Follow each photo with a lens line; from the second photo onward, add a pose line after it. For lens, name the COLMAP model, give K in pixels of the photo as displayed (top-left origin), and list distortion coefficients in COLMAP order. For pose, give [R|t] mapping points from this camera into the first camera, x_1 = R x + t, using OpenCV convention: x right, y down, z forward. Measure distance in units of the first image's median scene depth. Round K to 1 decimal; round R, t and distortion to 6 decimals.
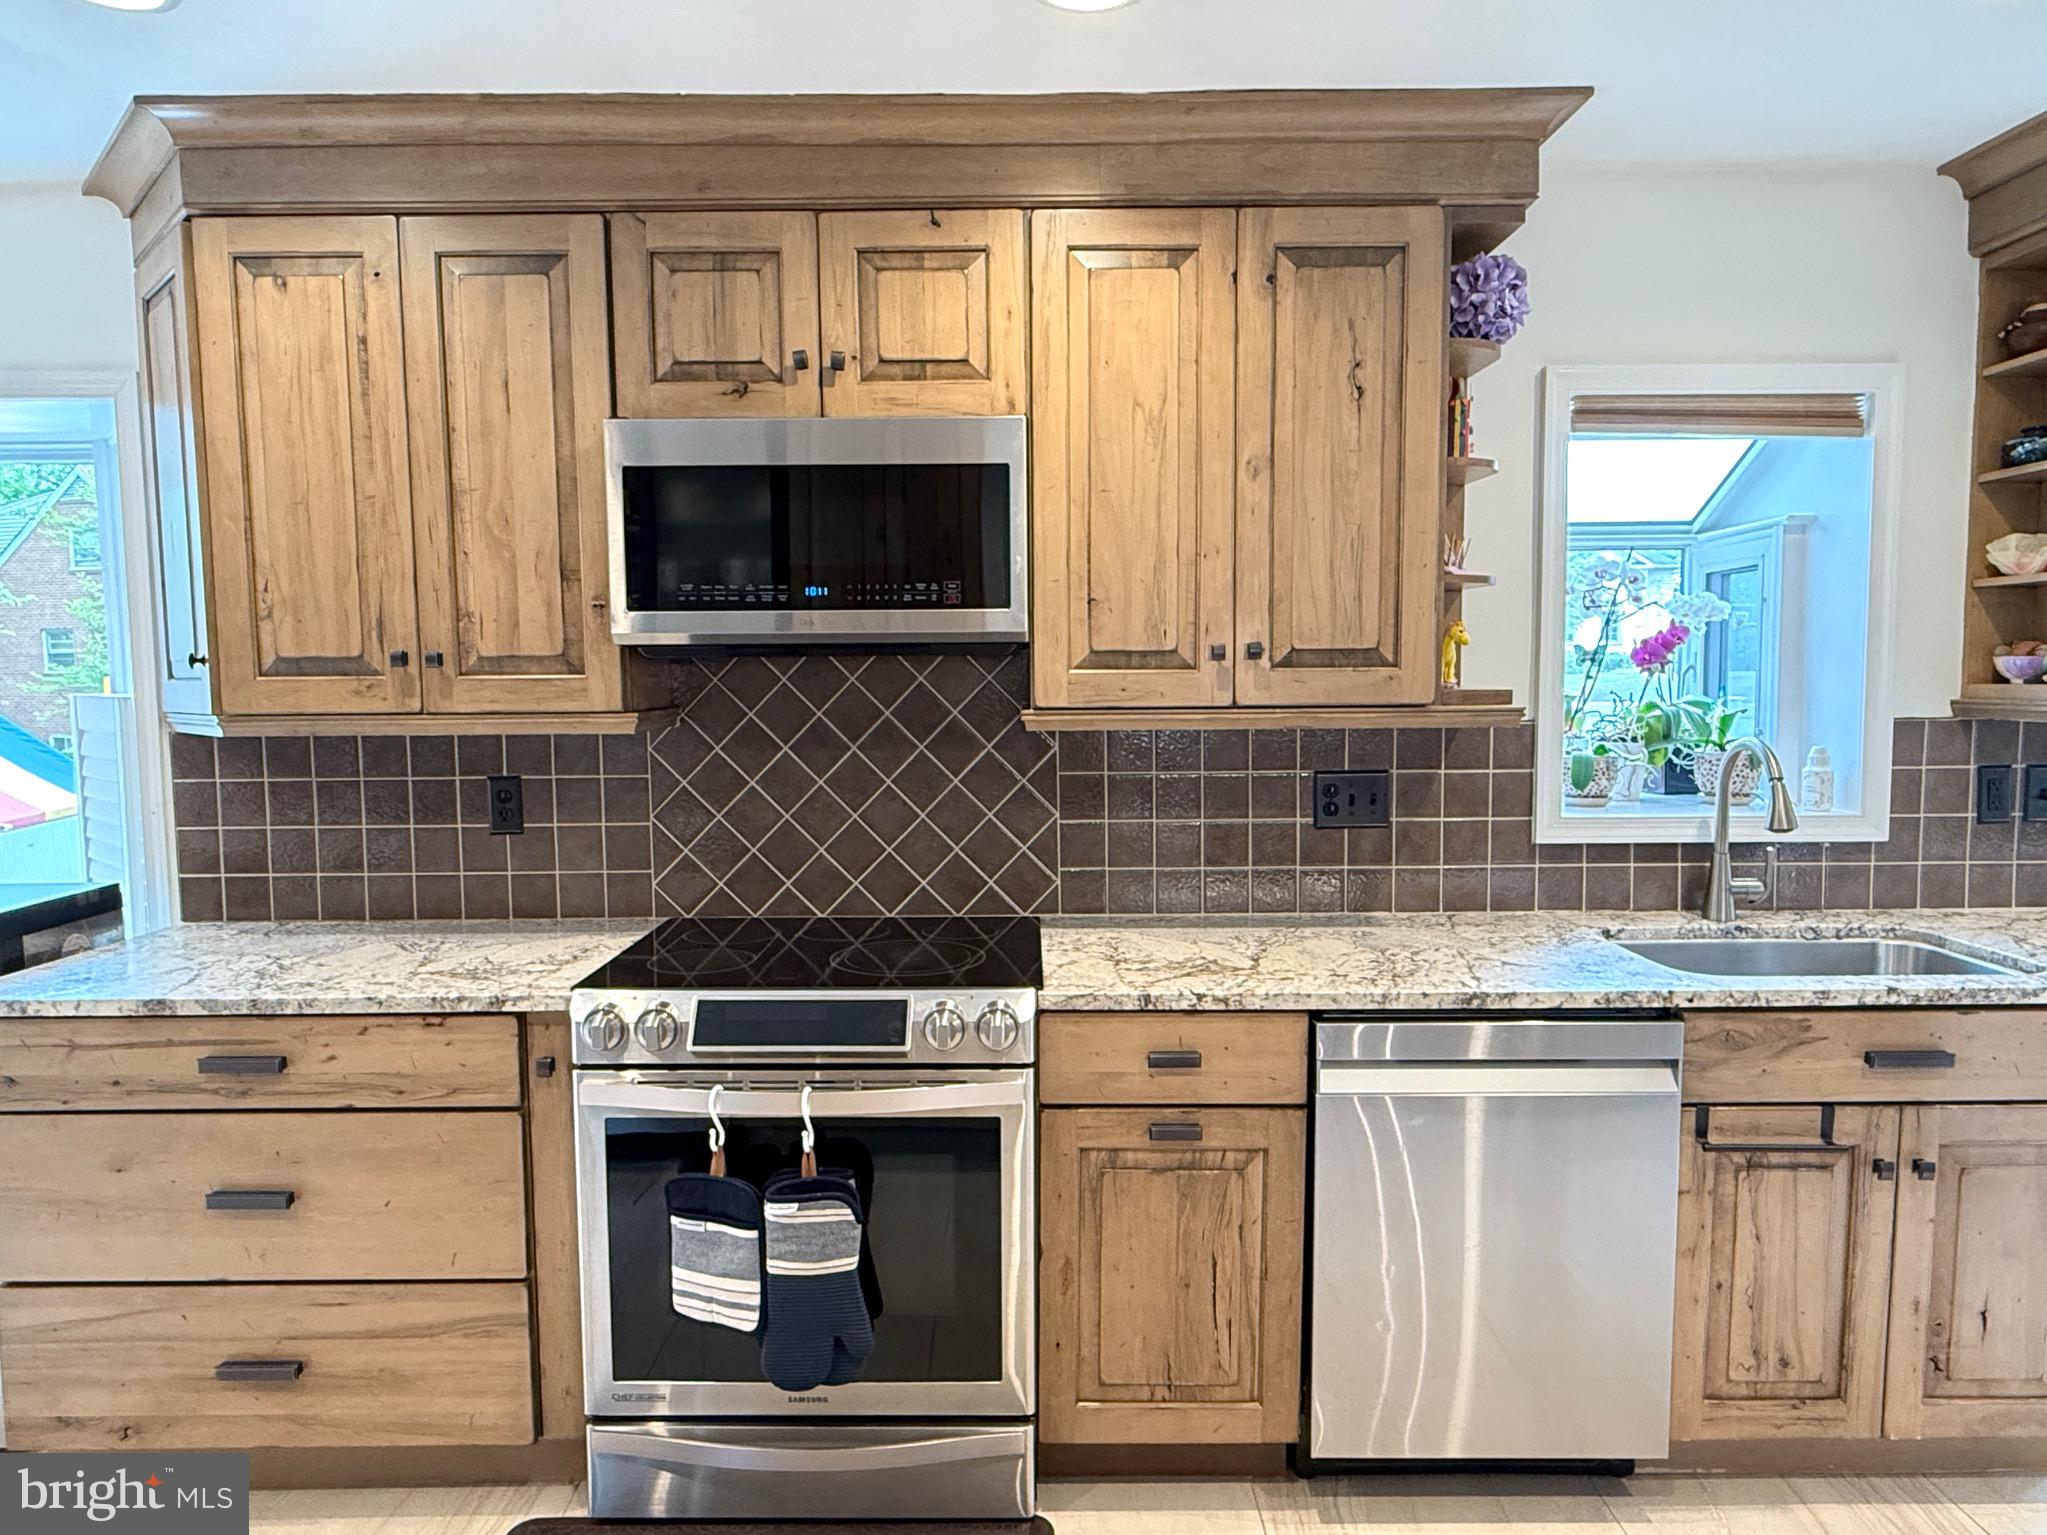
lens RADIAL K [[1263.8, 0, 1023.5], [0, 1263.8, 767.5], [0, 0, 1]] dist [-0.001565, 0.000635]
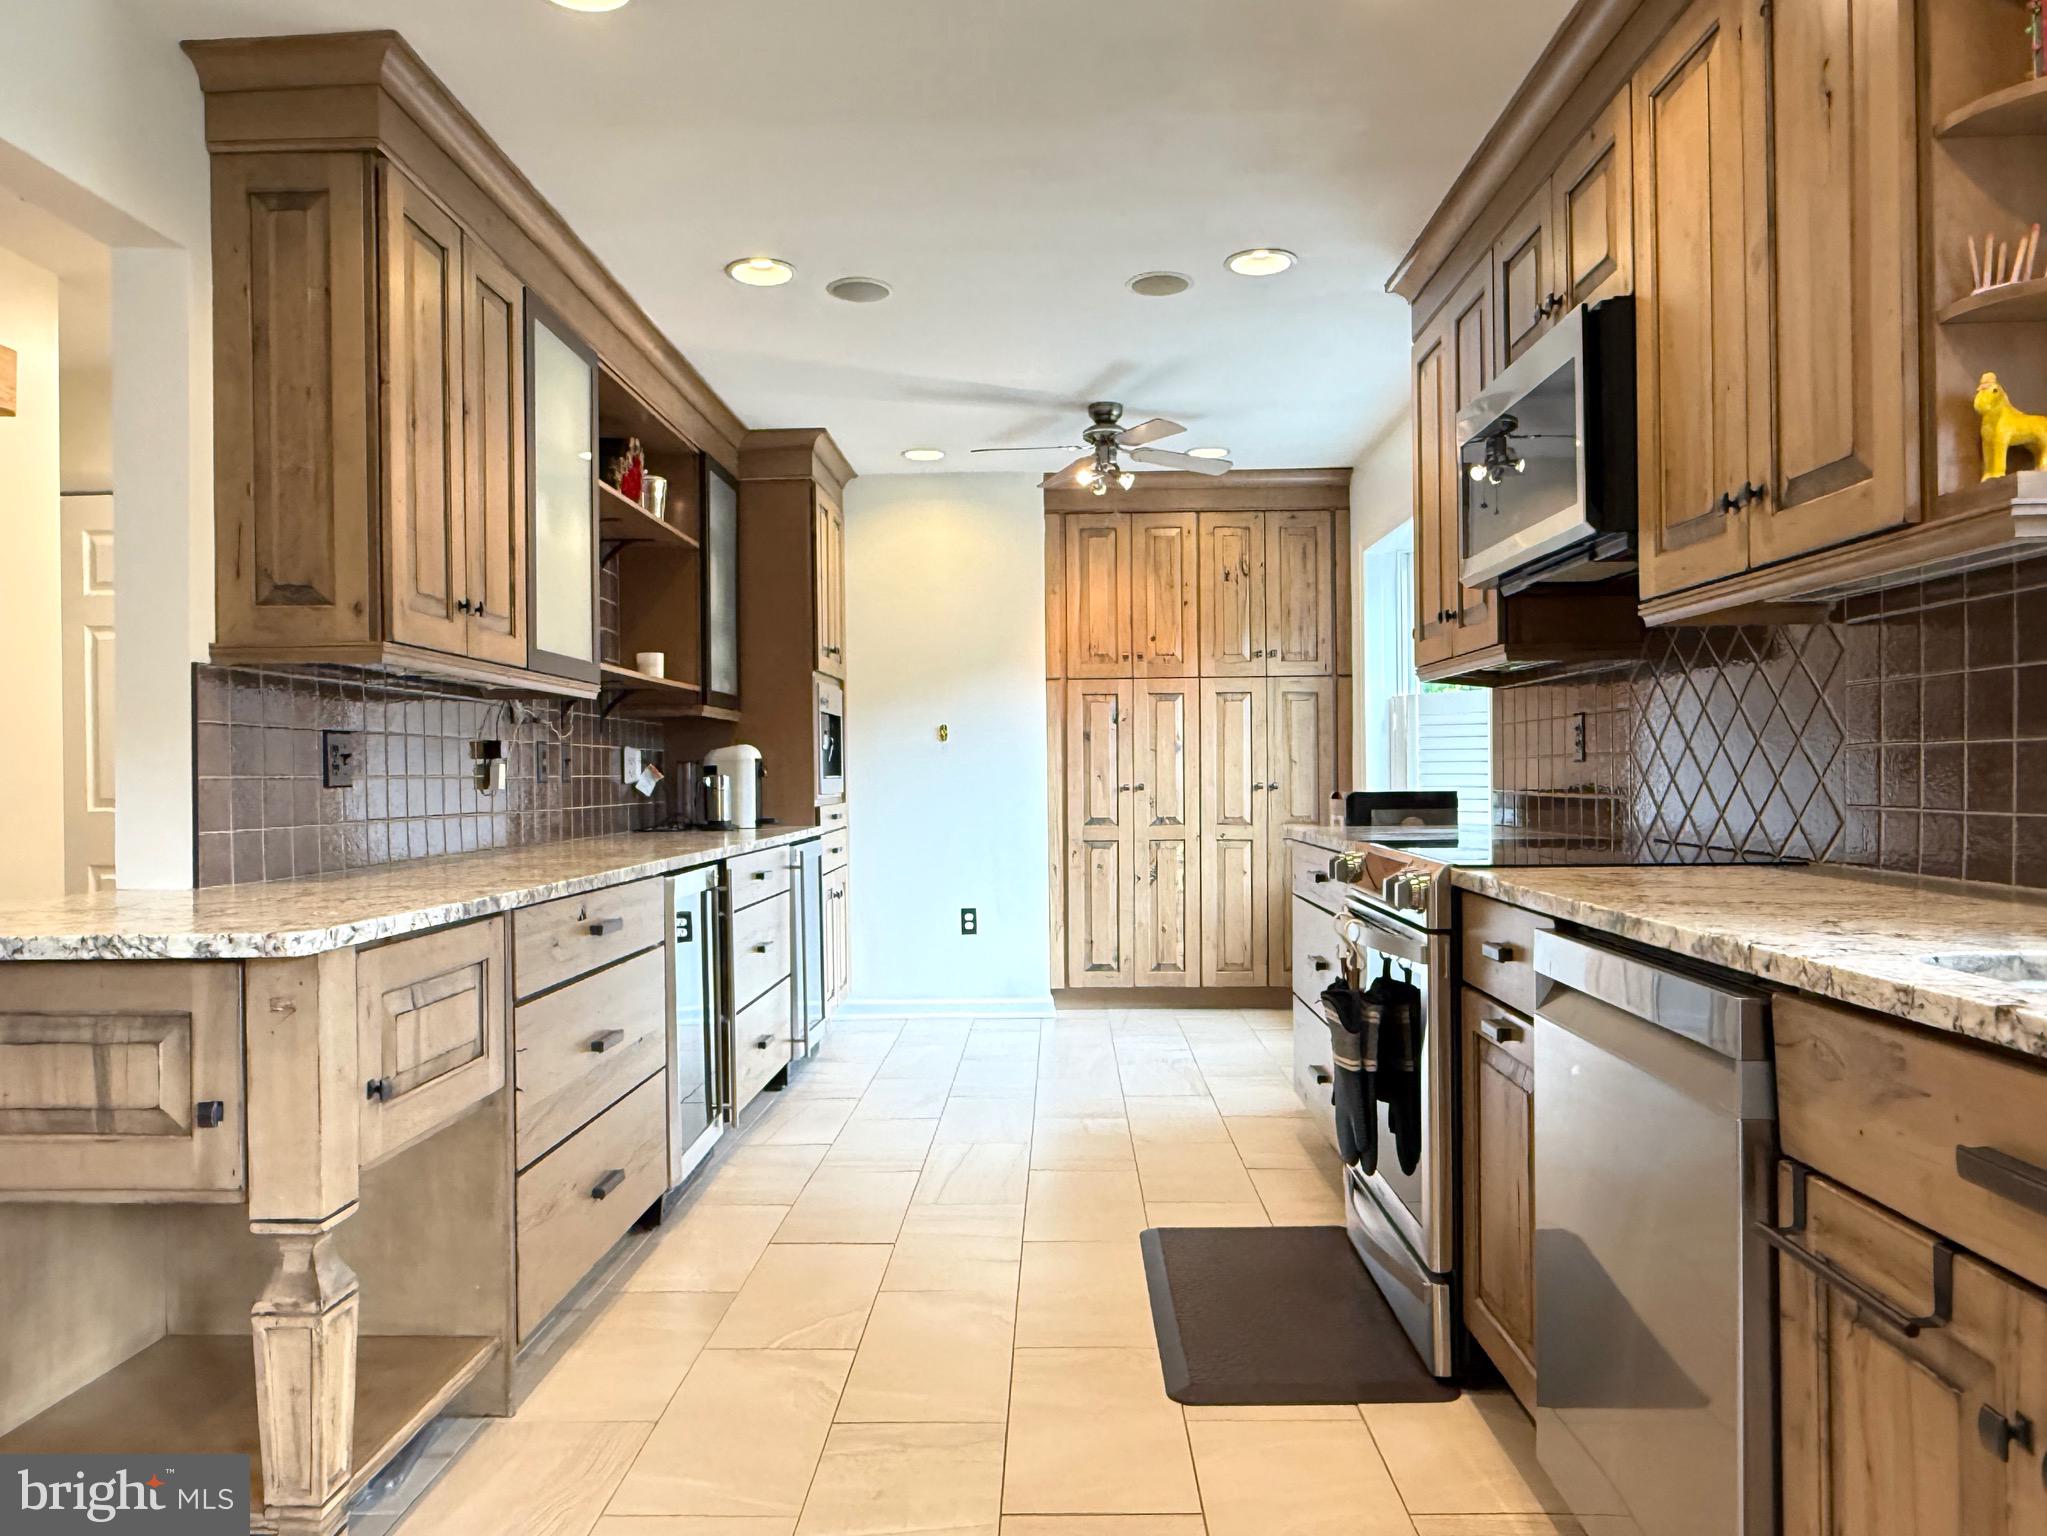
lens RADIAL K [[1381.5, 0, 1031.4], [0, 1381.5, 776.4], [0, 0, 1]] dist [-0.000178, 0.001758]
pose [[-0.018881, 0.011311, -0.999758, 1.062541], [-0.067825, 0.997618, 0.012567, 0.101253], [0.997519, 0.068045, -0.018069, 0.605243]]
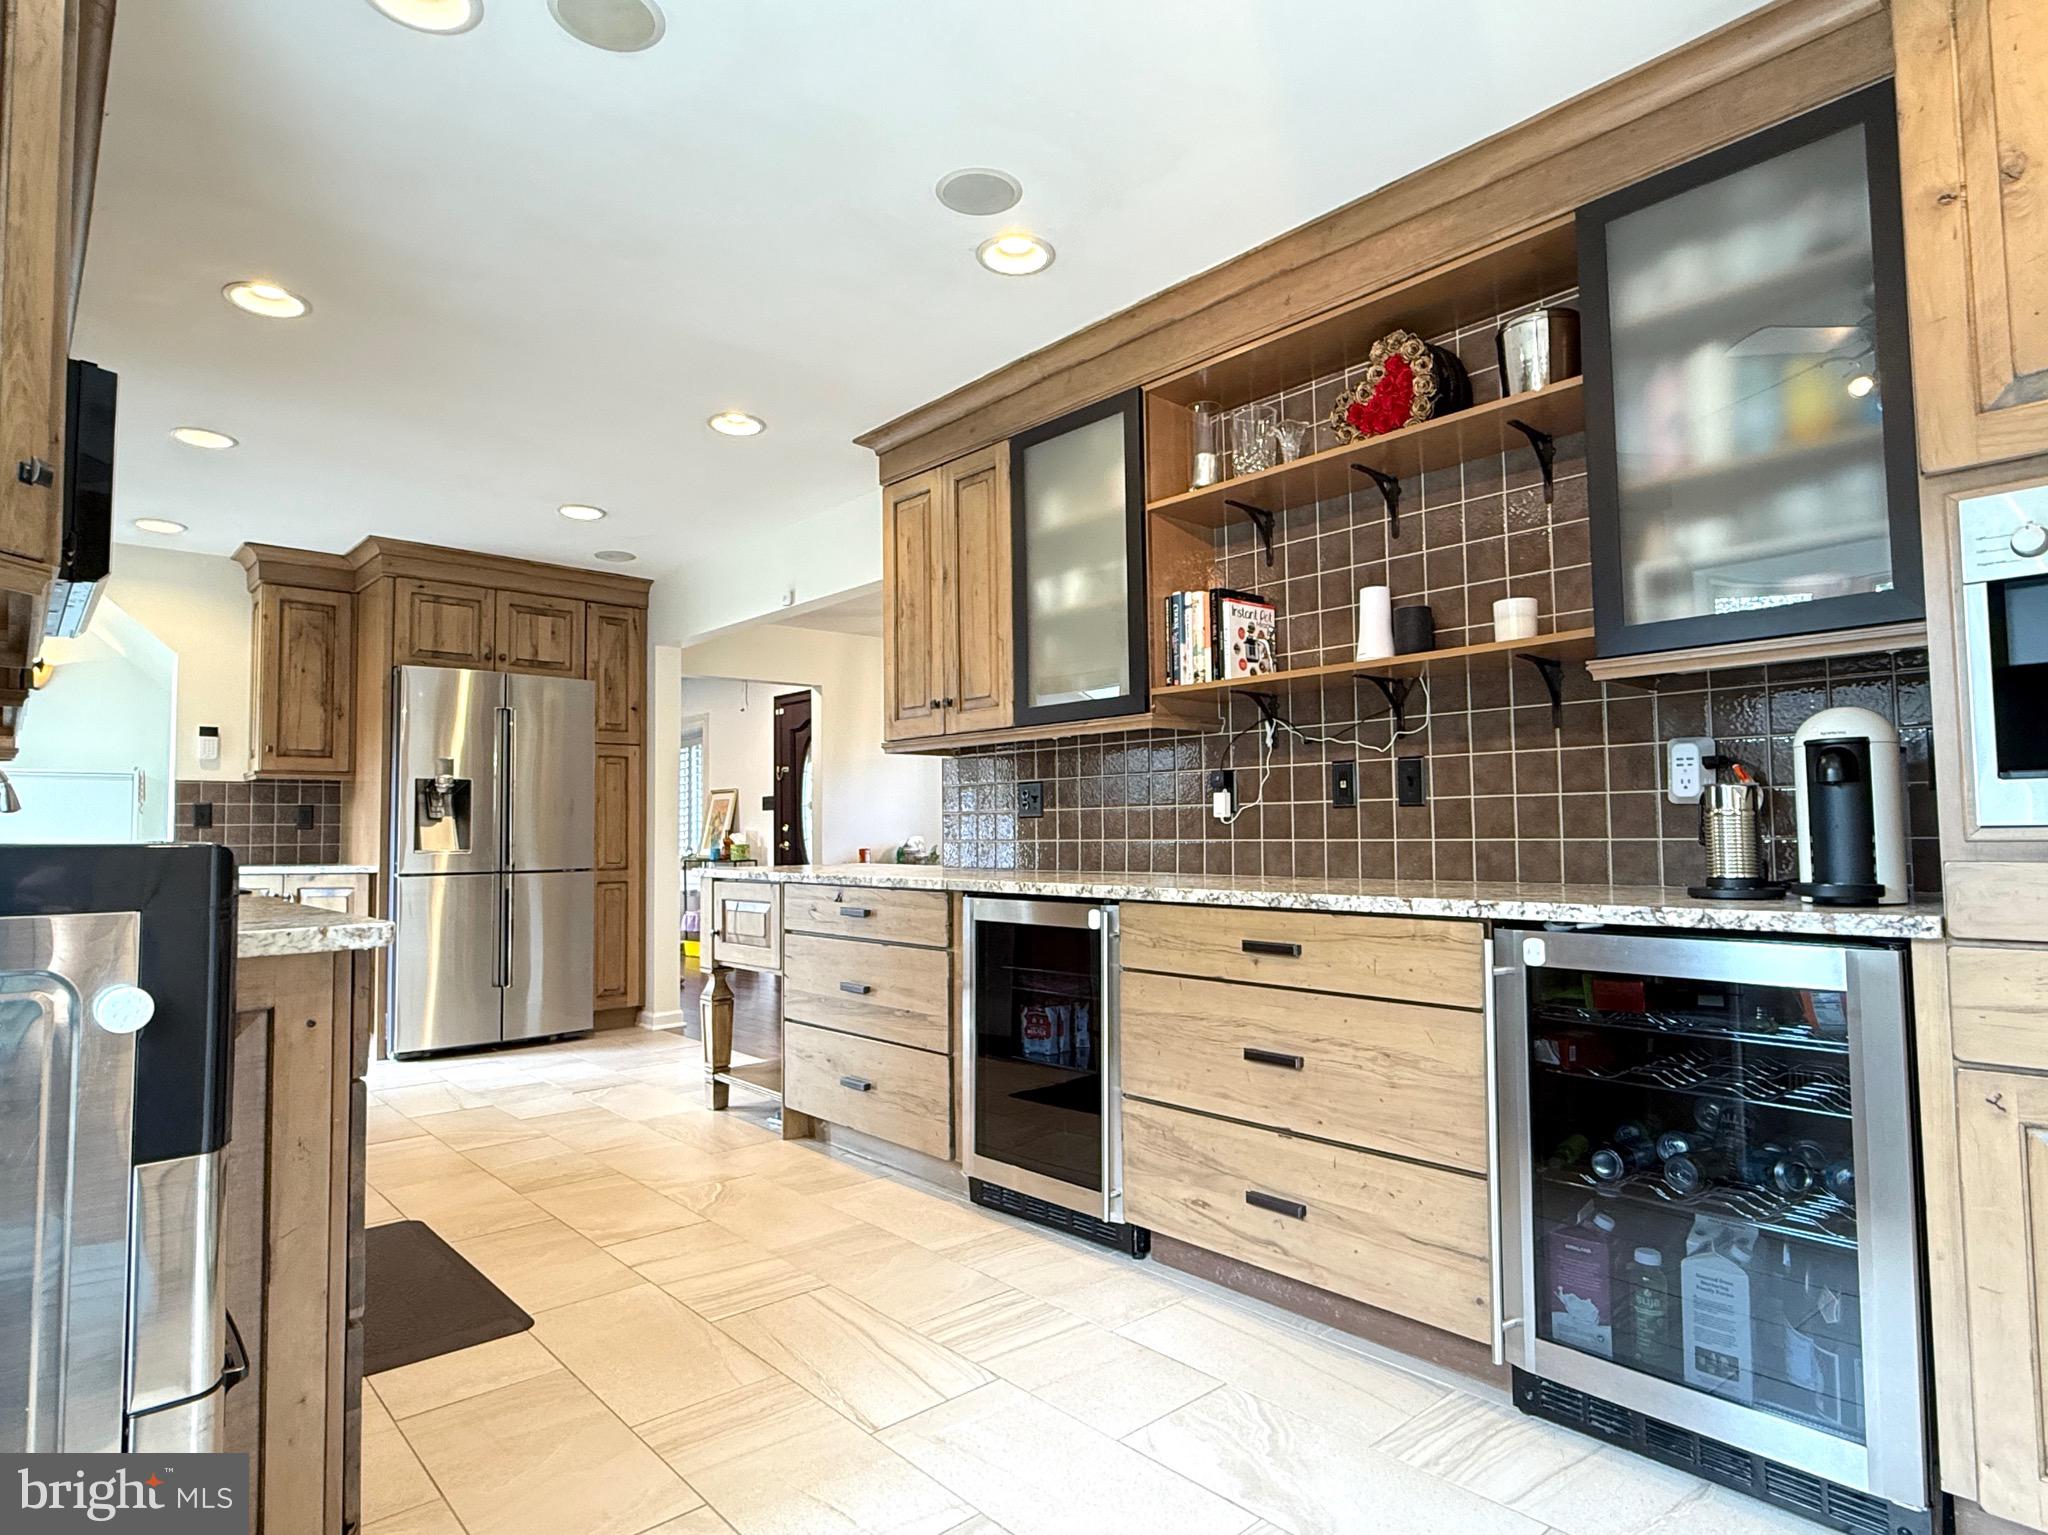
lens RADIAL K [[1124.4, 0, 1024.0], [0, 1124.4, 767.5], [0, 0, 1]] dist [0.002291, 0.000978]
pose [[-0.671820, 0.059530, 0.738319, -1.471693], [0.075329, 0.997088, -0.011850, 0.116503], [-0.736875, 0.047655, -0.674348, 1.066793]]
